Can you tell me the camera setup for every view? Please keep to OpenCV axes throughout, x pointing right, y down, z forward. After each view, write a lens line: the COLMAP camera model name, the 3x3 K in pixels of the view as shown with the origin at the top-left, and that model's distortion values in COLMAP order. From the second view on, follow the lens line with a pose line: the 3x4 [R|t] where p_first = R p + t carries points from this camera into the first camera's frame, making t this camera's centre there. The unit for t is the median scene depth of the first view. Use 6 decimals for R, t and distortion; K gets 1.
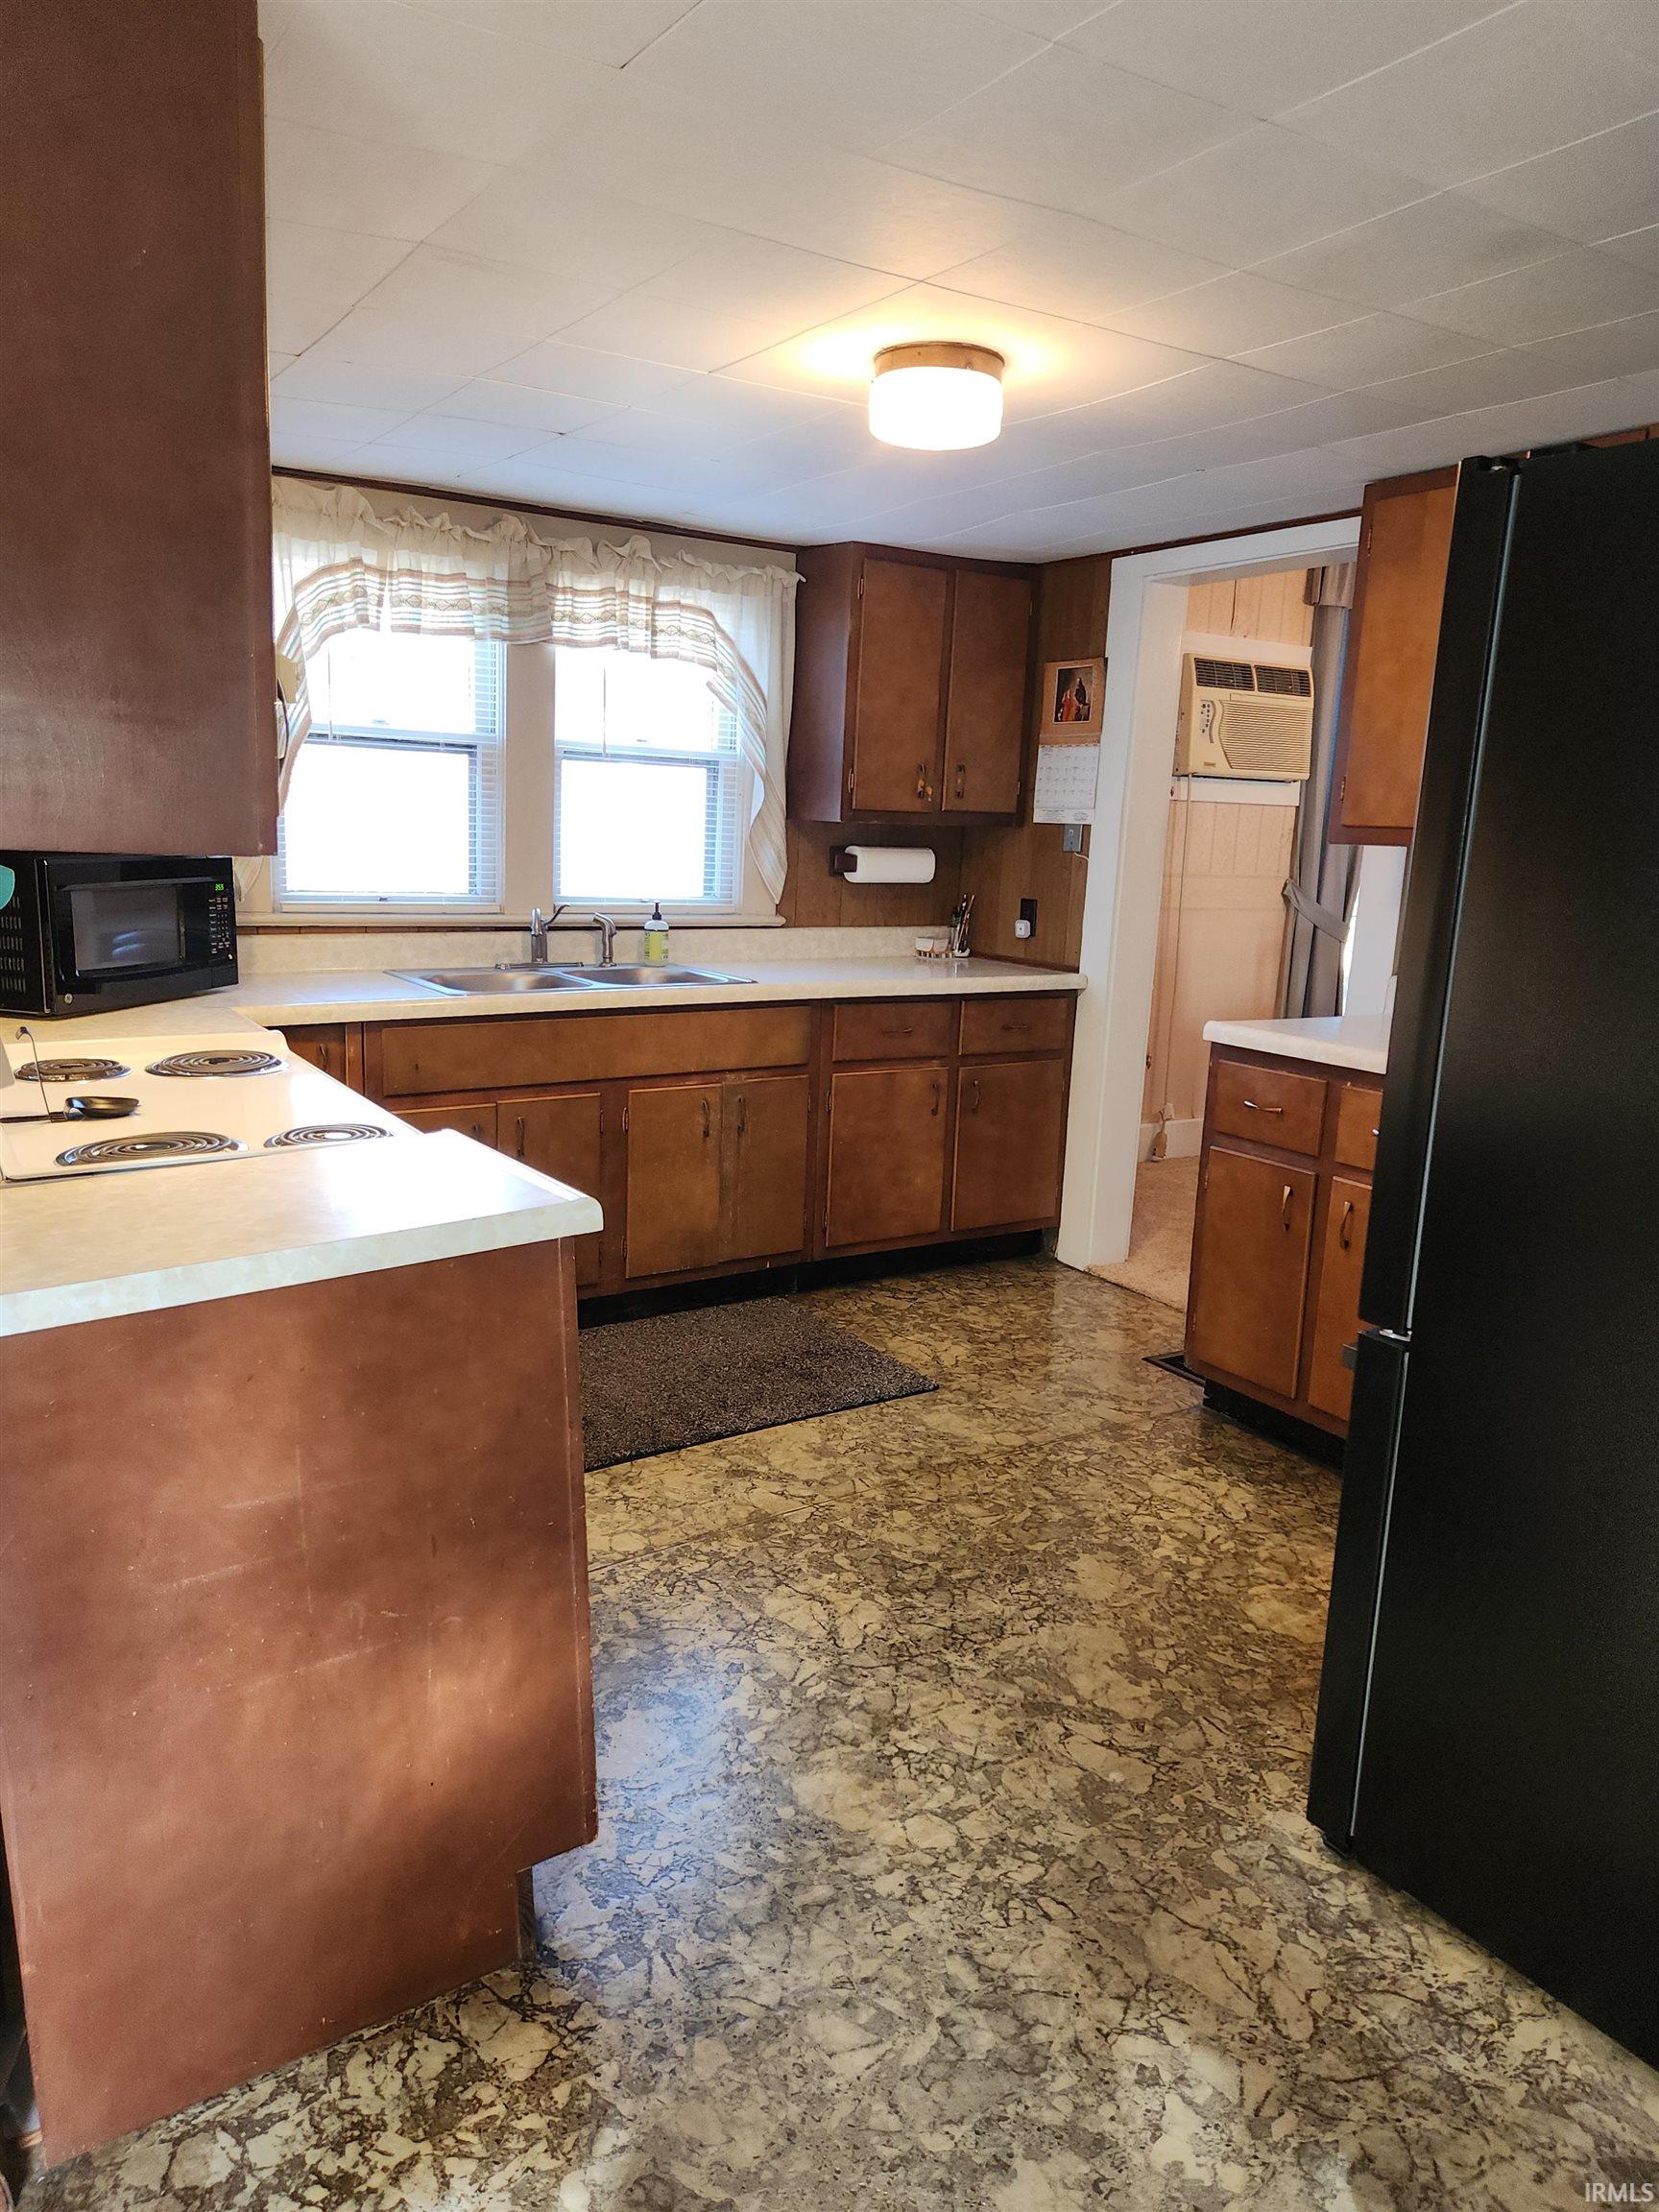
lens RADIAL K [[1477.7, 0, 833.3], [0, 1477.7, 1113.0], [0, 0, 1]] dist [0.035042, -0.012503]
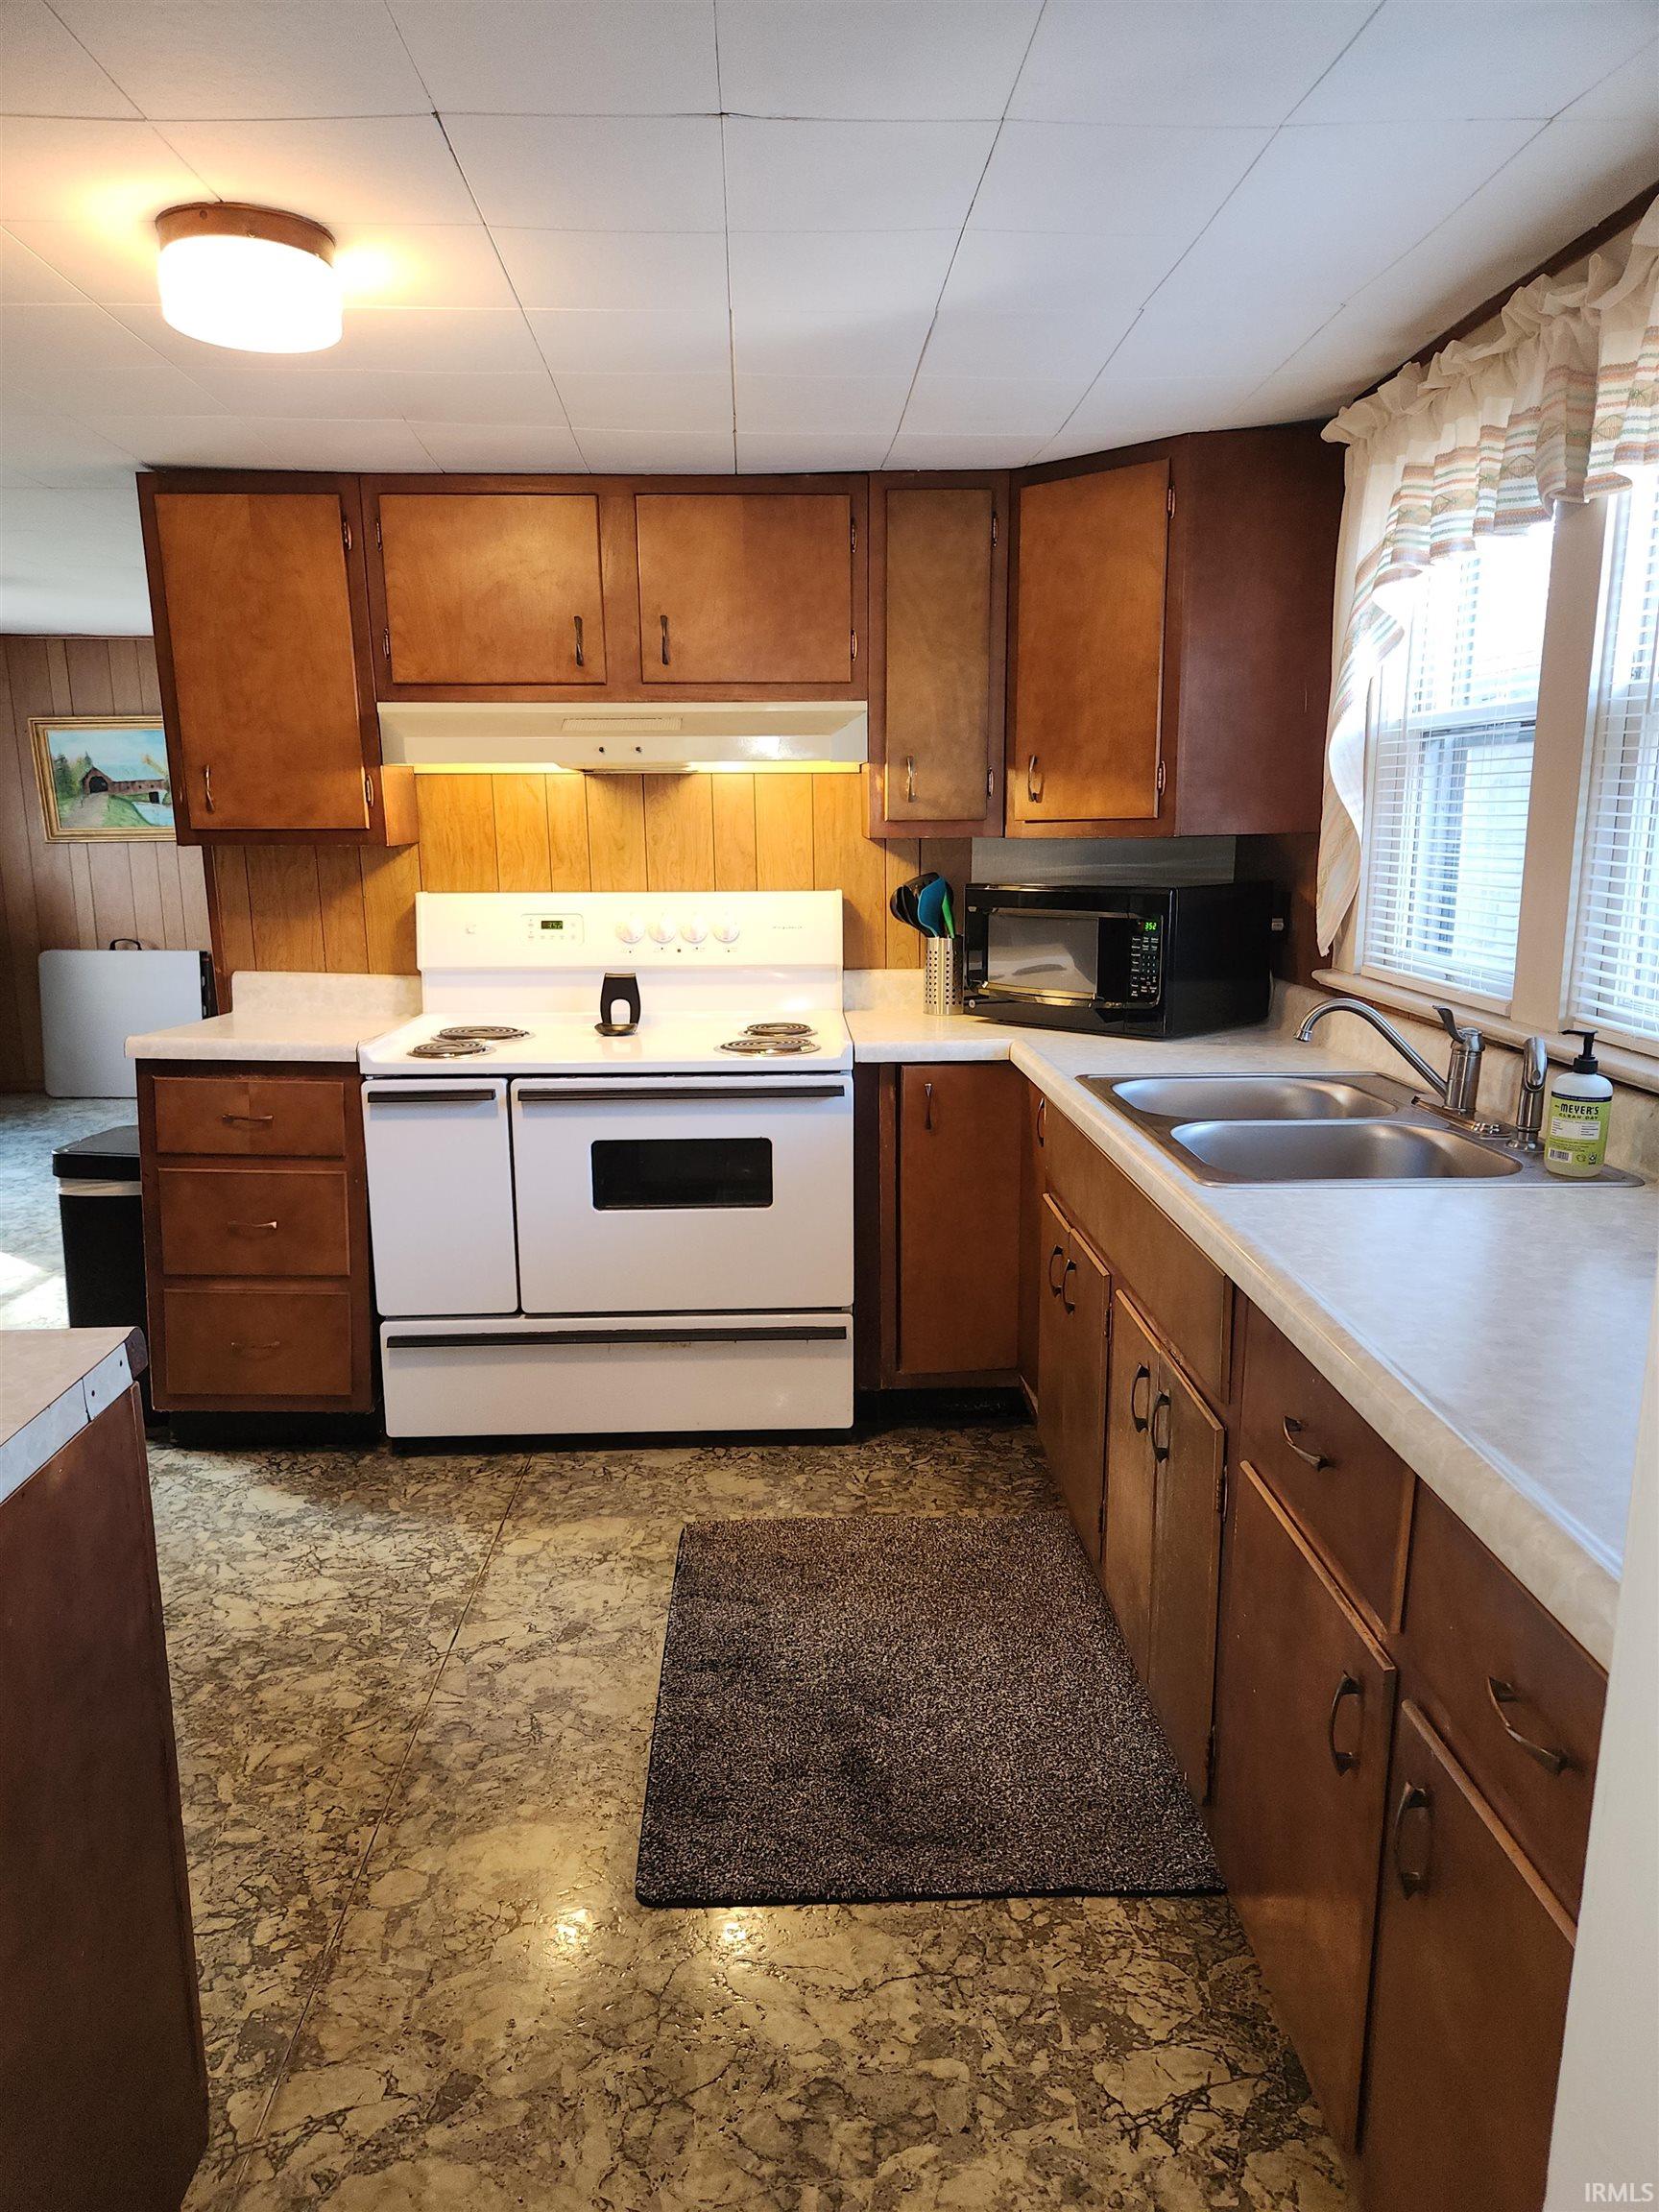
lens RADIAL K [[1477.7, 0, 823.7], [0, 1477.7, 1107.1], [0, 0, 1]] dist [0.035042, -0.012503]
pose [[-0.512003, 0.137797, -0.847859, 0.526911], [-0.183132, 0.946845, 0.264474, -0.277240], [0.839235, 0.290682, -0.459552, 1.419263]]
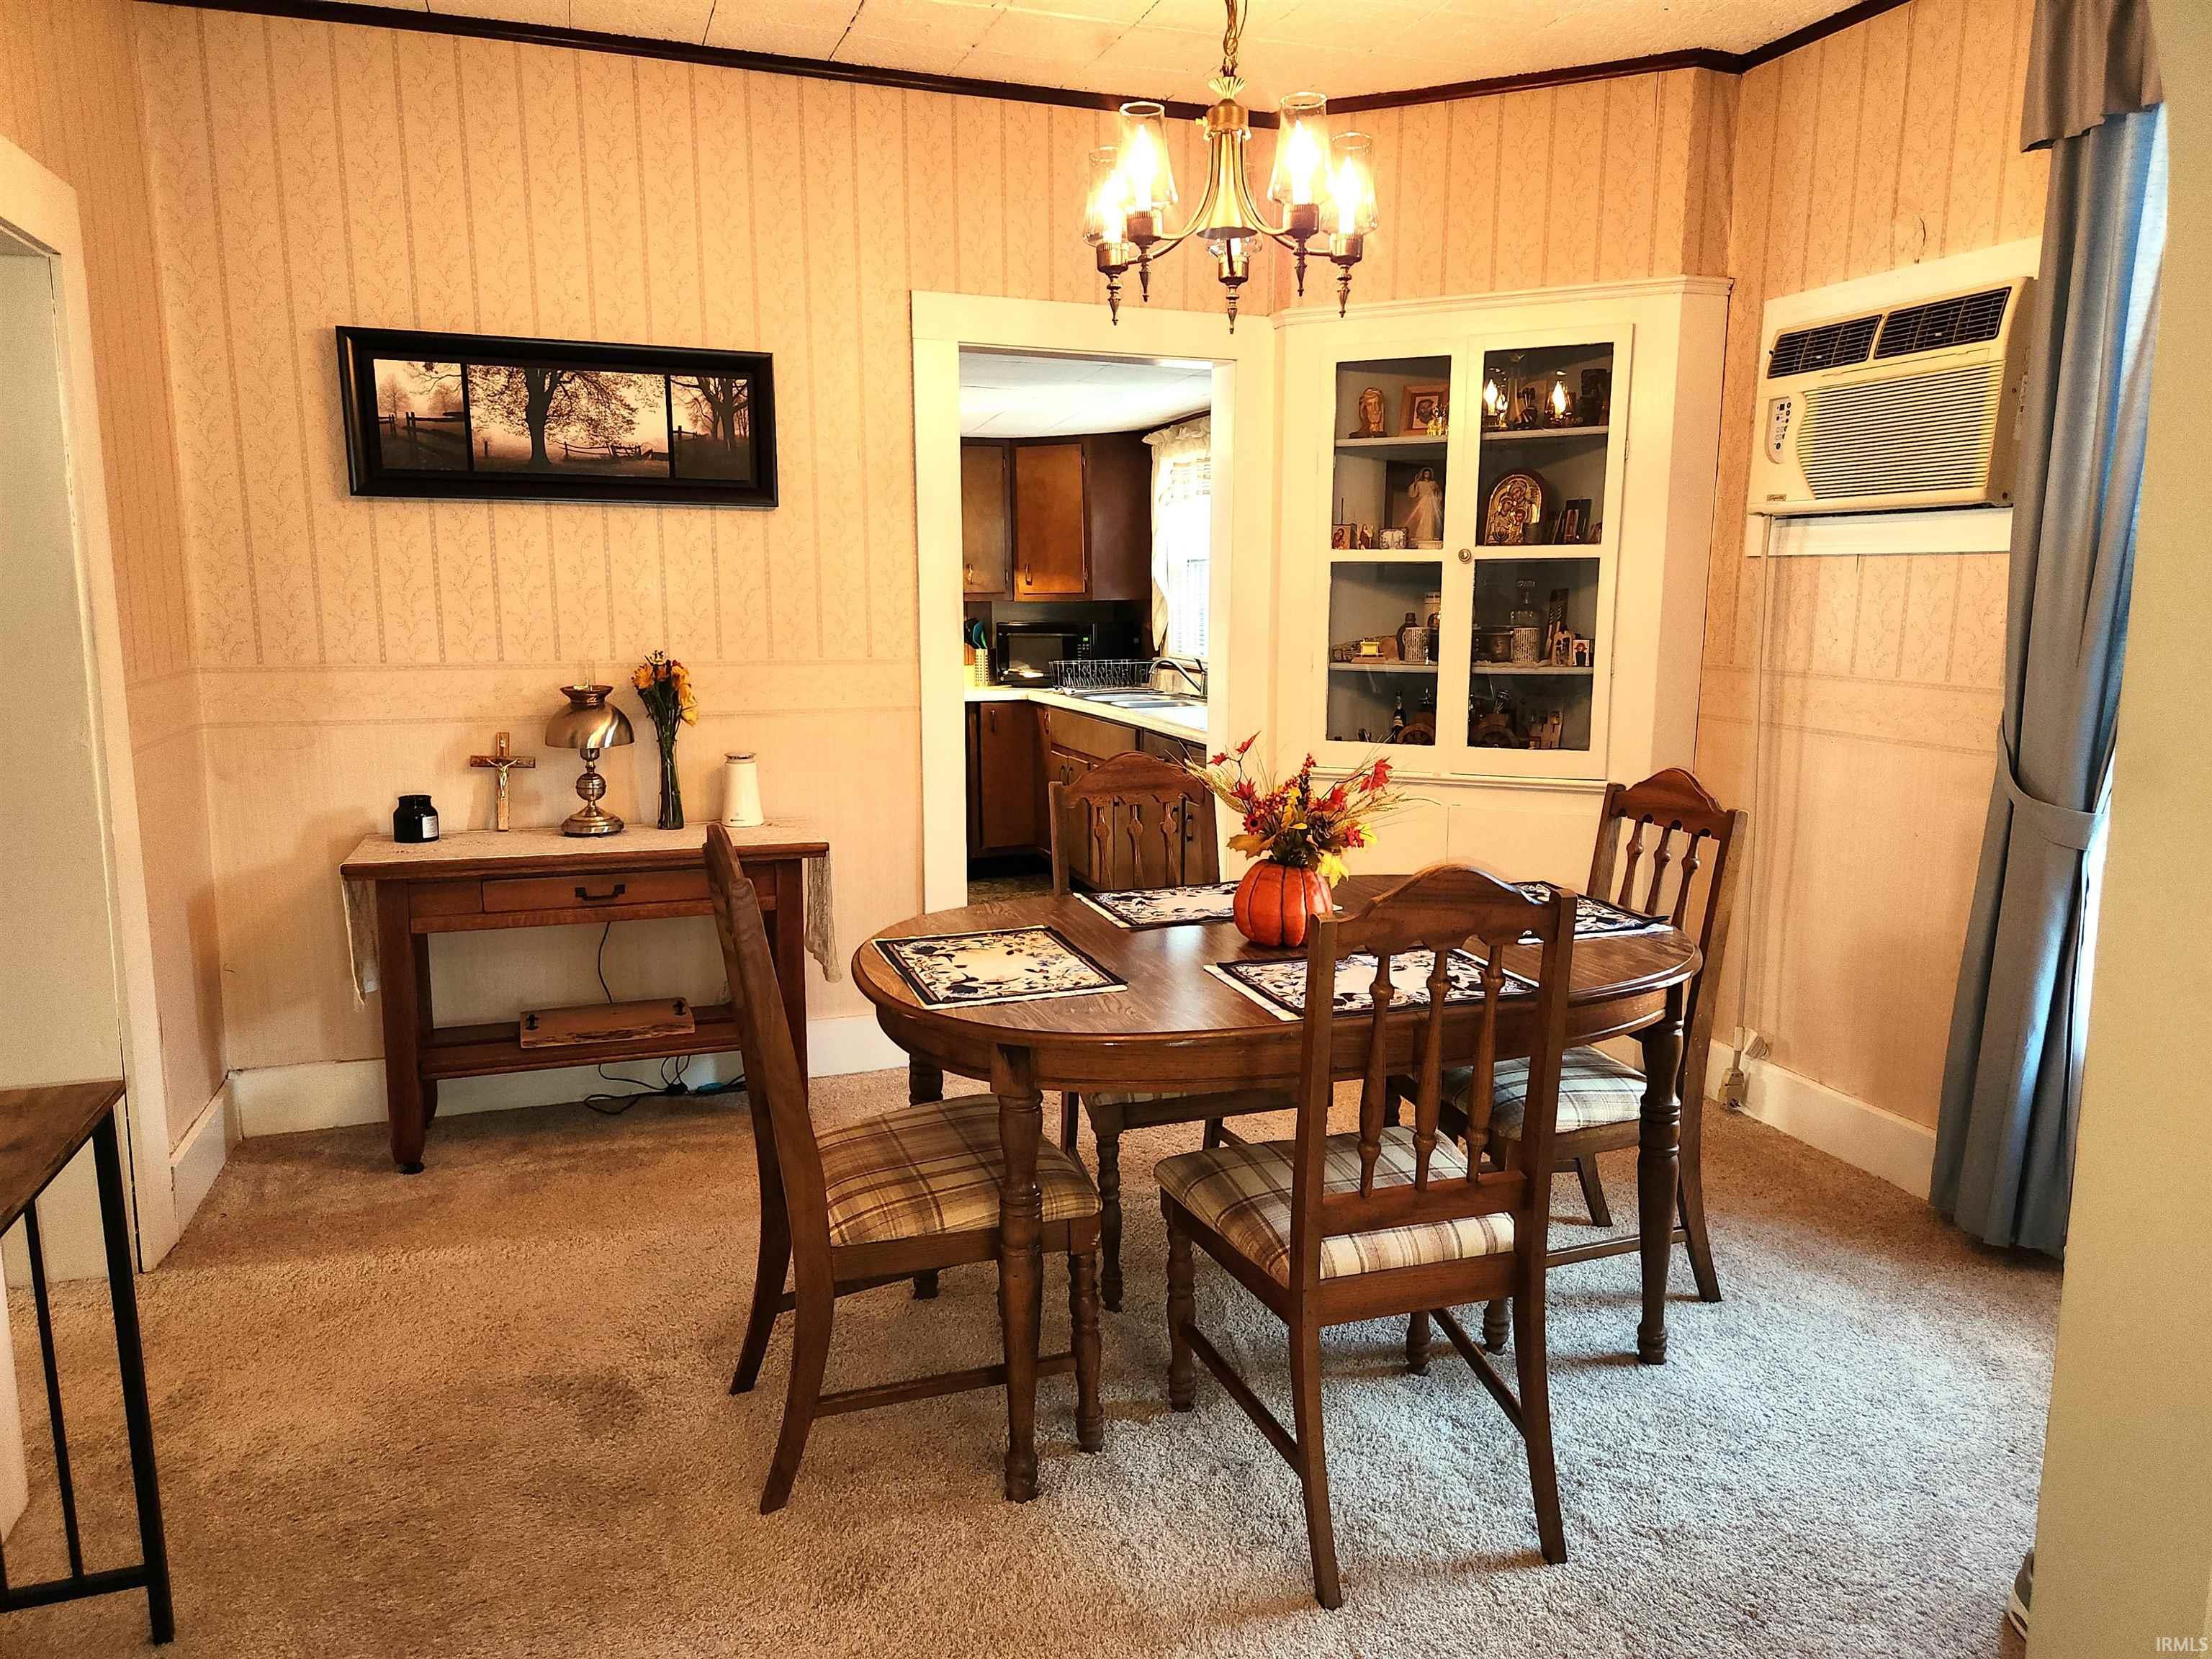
lens RADIAL K [[1477.7, 0, 1110.1], [0, 1477.7, 827.4], [0, 0, 1]] dist [0.035042, -0.012503]
pose [[-0.222219, 0.119762, -0.967613, 1.762142], [-0.199979, 0.965729, 0.165456, -0.275120], [0.954268, 0.230269, -0.190654, 1.645468]]
